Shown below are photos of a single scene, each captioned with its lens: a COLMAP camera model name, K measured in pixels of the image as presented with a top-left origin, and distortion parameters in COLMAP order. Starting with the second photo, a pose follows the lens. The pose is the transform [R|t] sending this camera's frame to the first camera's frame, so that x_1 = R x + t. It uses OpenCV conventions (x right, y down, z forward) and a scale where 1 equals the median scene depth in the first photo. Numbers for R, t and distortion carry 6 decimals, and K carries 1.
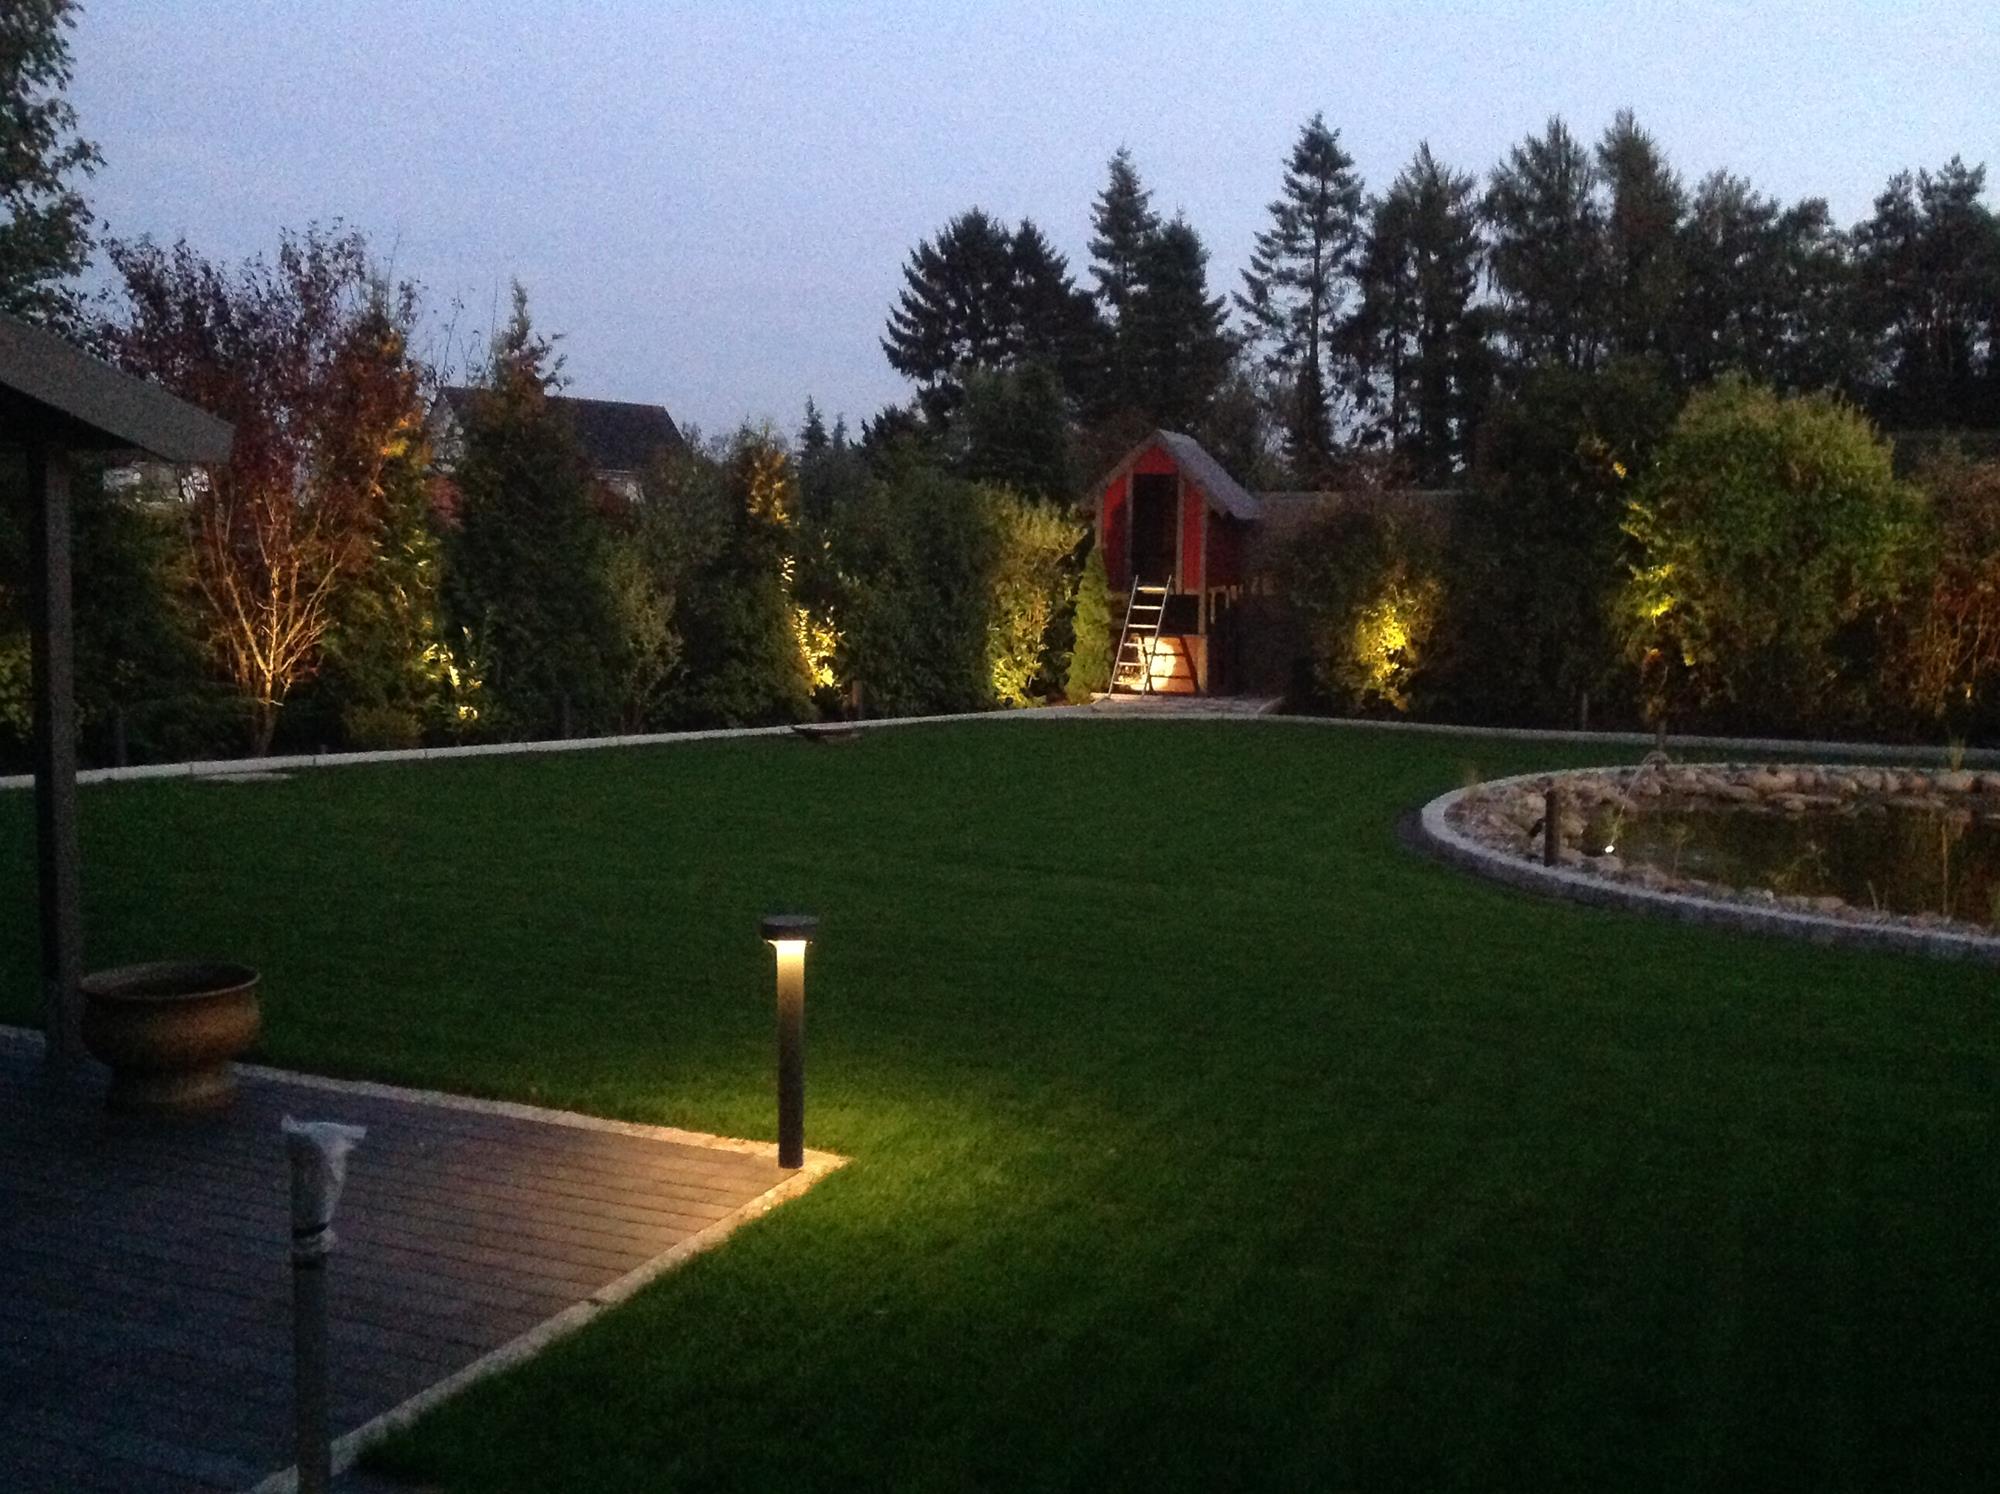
lens RADIAL K [[1855.1, 0, 969.3], [0, 1855.1, 750.4], [0, 0, 1]] dist [0.047587, -0.129677]
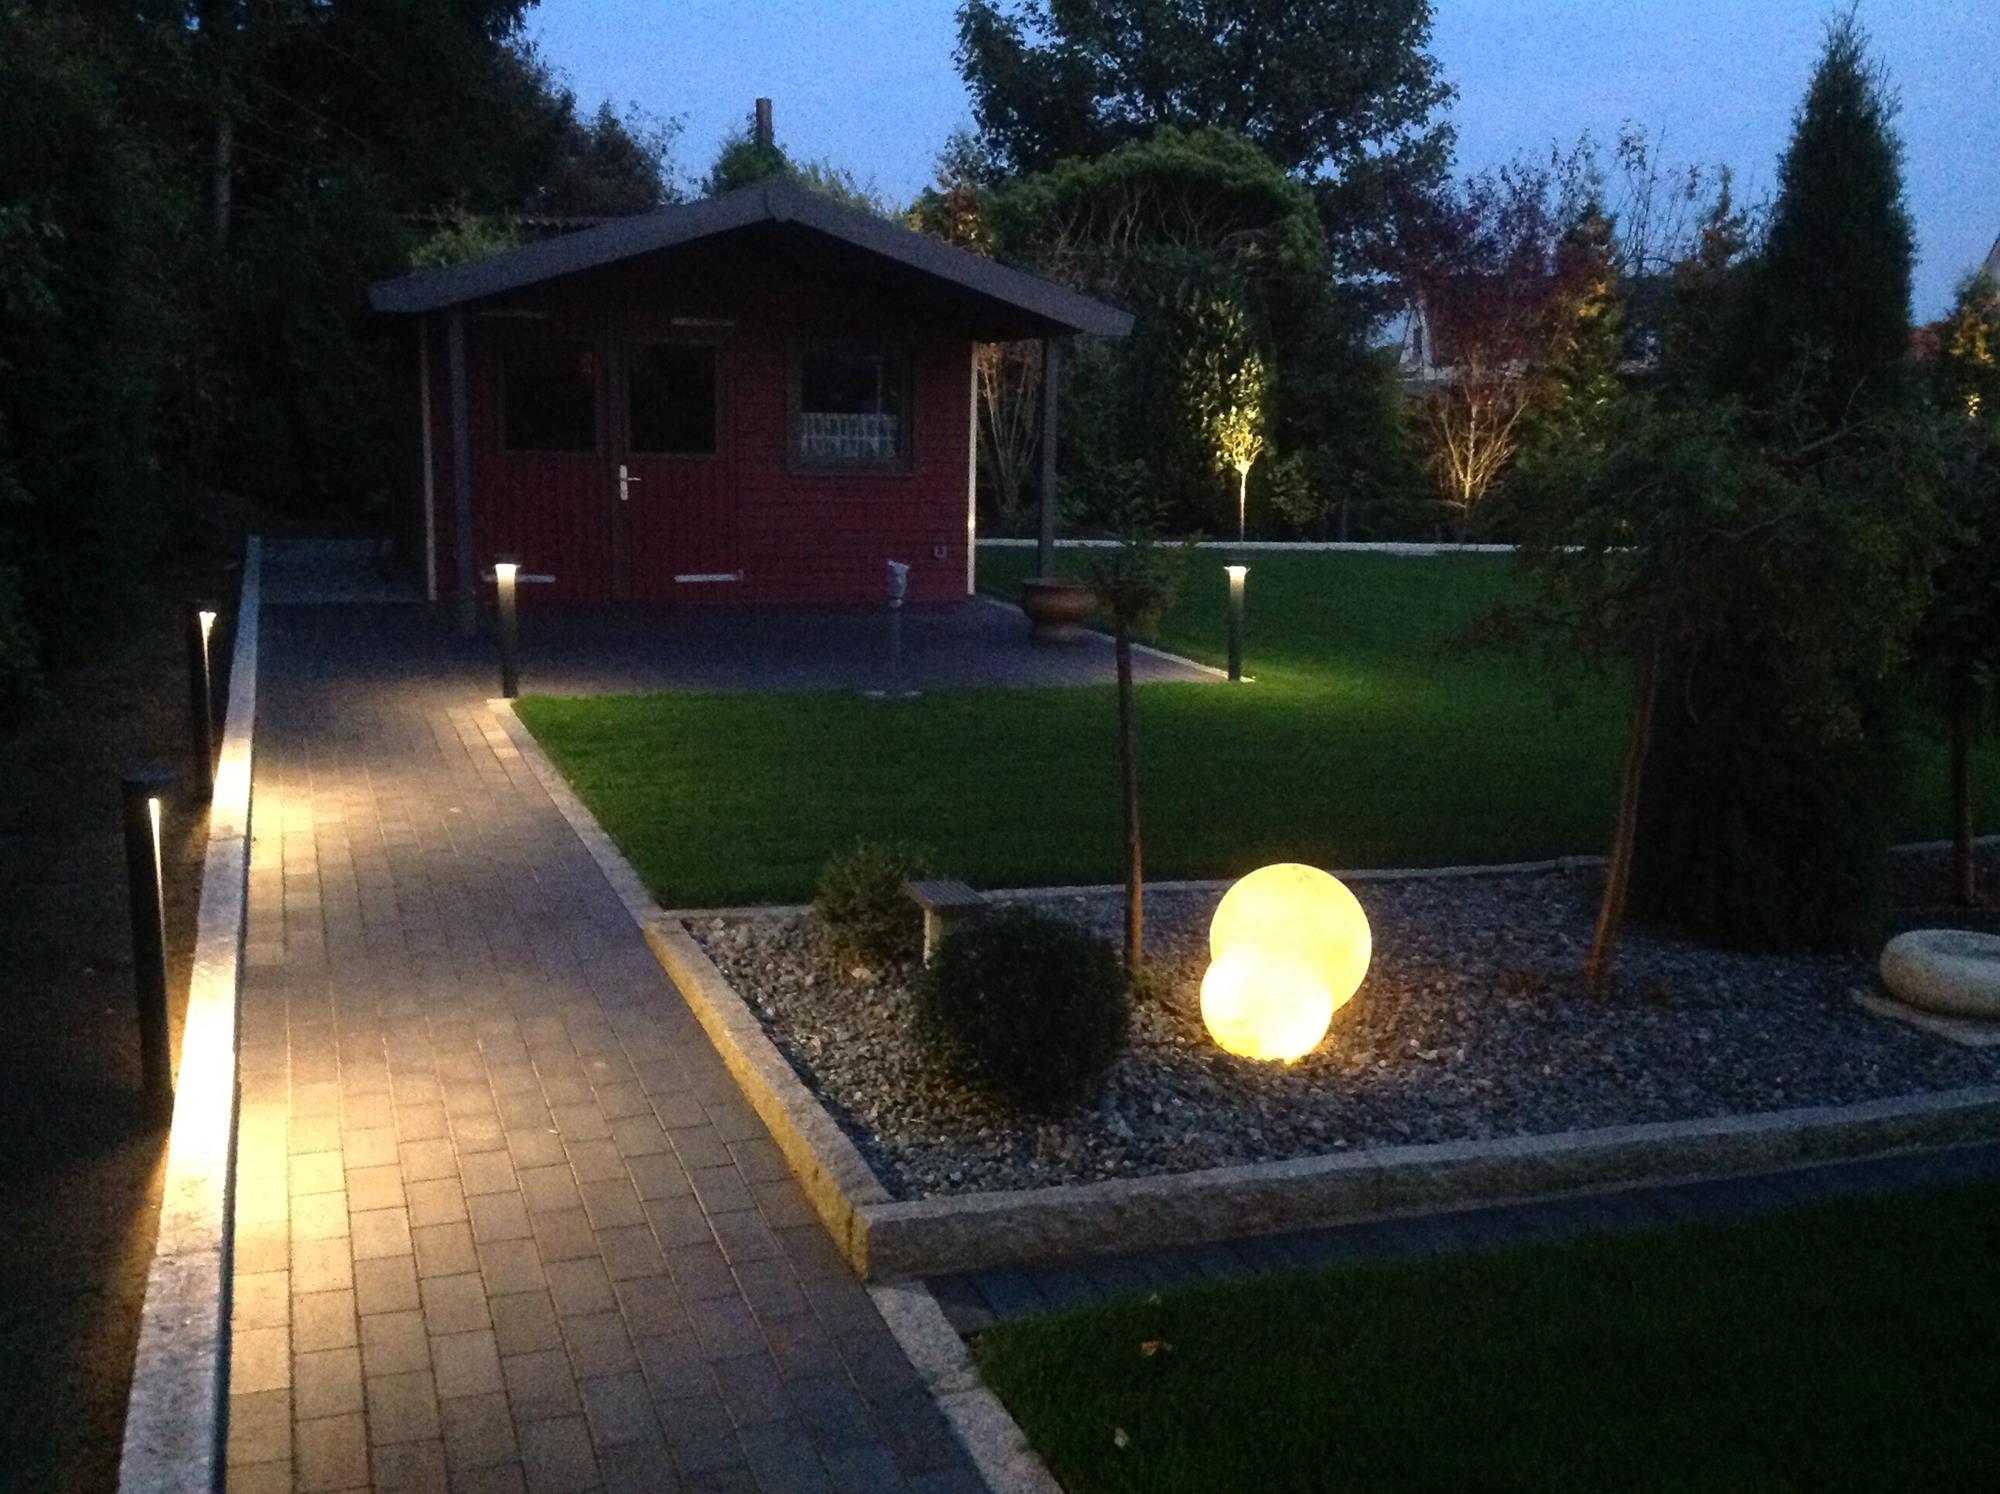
lens RADIAL K [[1855.1, 0, 969.3], [0, 1855.1, 750.4], [0, 0, 1]] dist [0.047587, -0.129677]
pose [[0.674403, 0.126465, -0.727453, 0.346605], [-0.071043, 0.991766, 0.106553, 0.028897], [0.734938, -0.020180, 0.677834, -0.172779]]
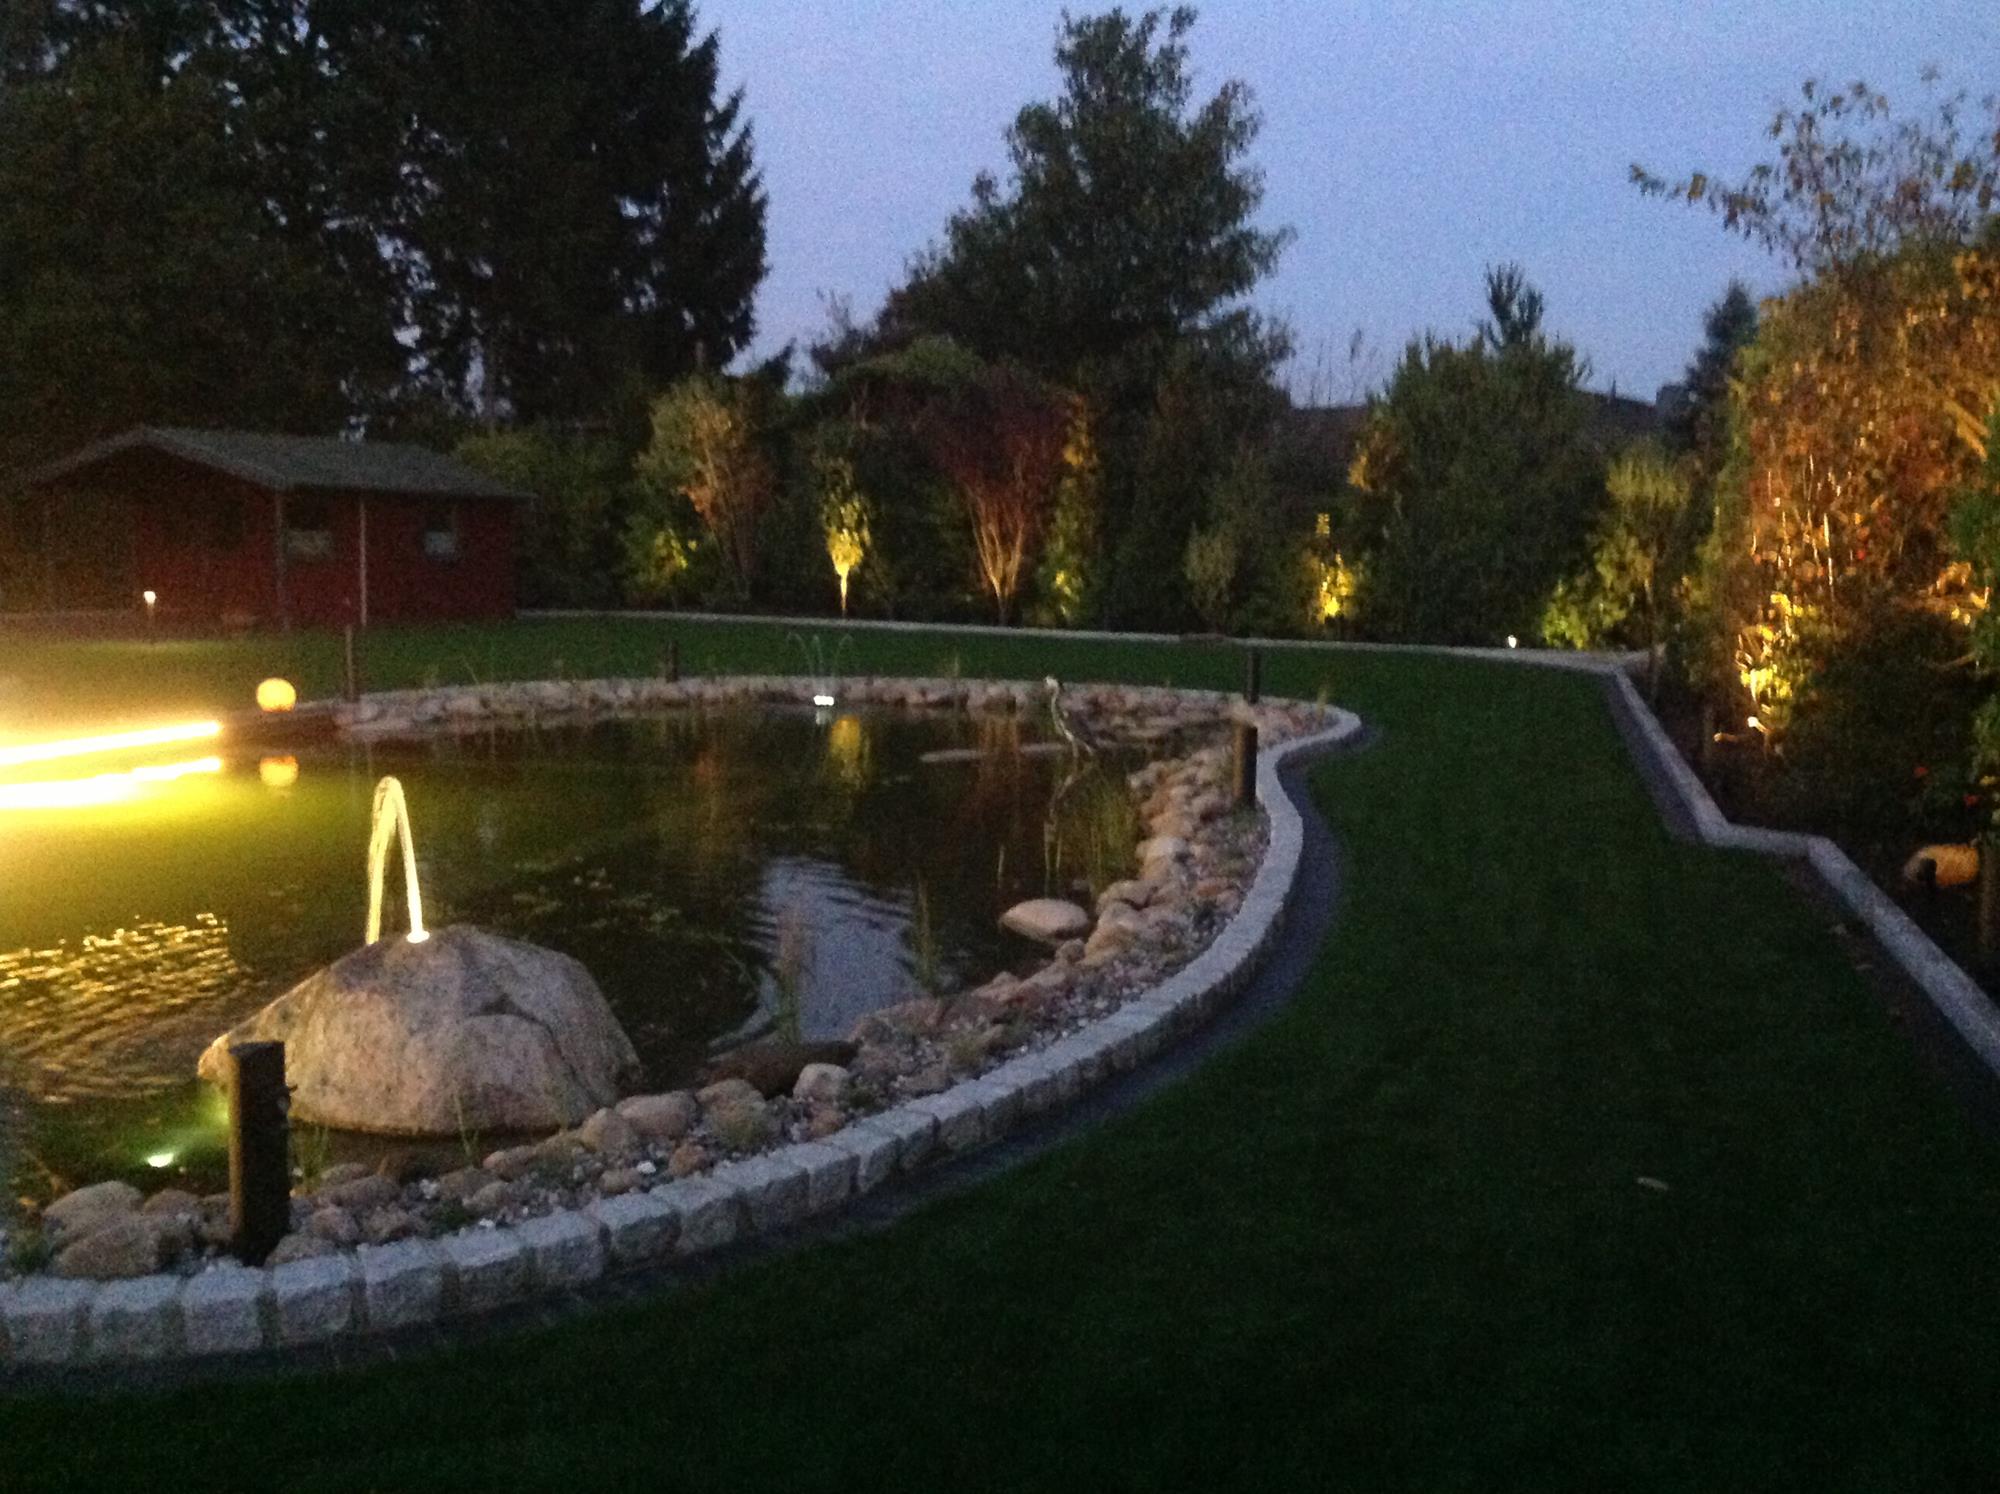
lens RADIAL K [[1855.1, 0, 969.3], [0, 1855.1, 750.4], [0, 0, 1]] dist [0.047587, -0.129677]
pose [[0.085702, 0.099708, -0.991319, 1.331616], [-0.097924, 0.991005, 0.091211, -0.037466], [0.991497, 0.089257, 0.094695, 0.707719]]
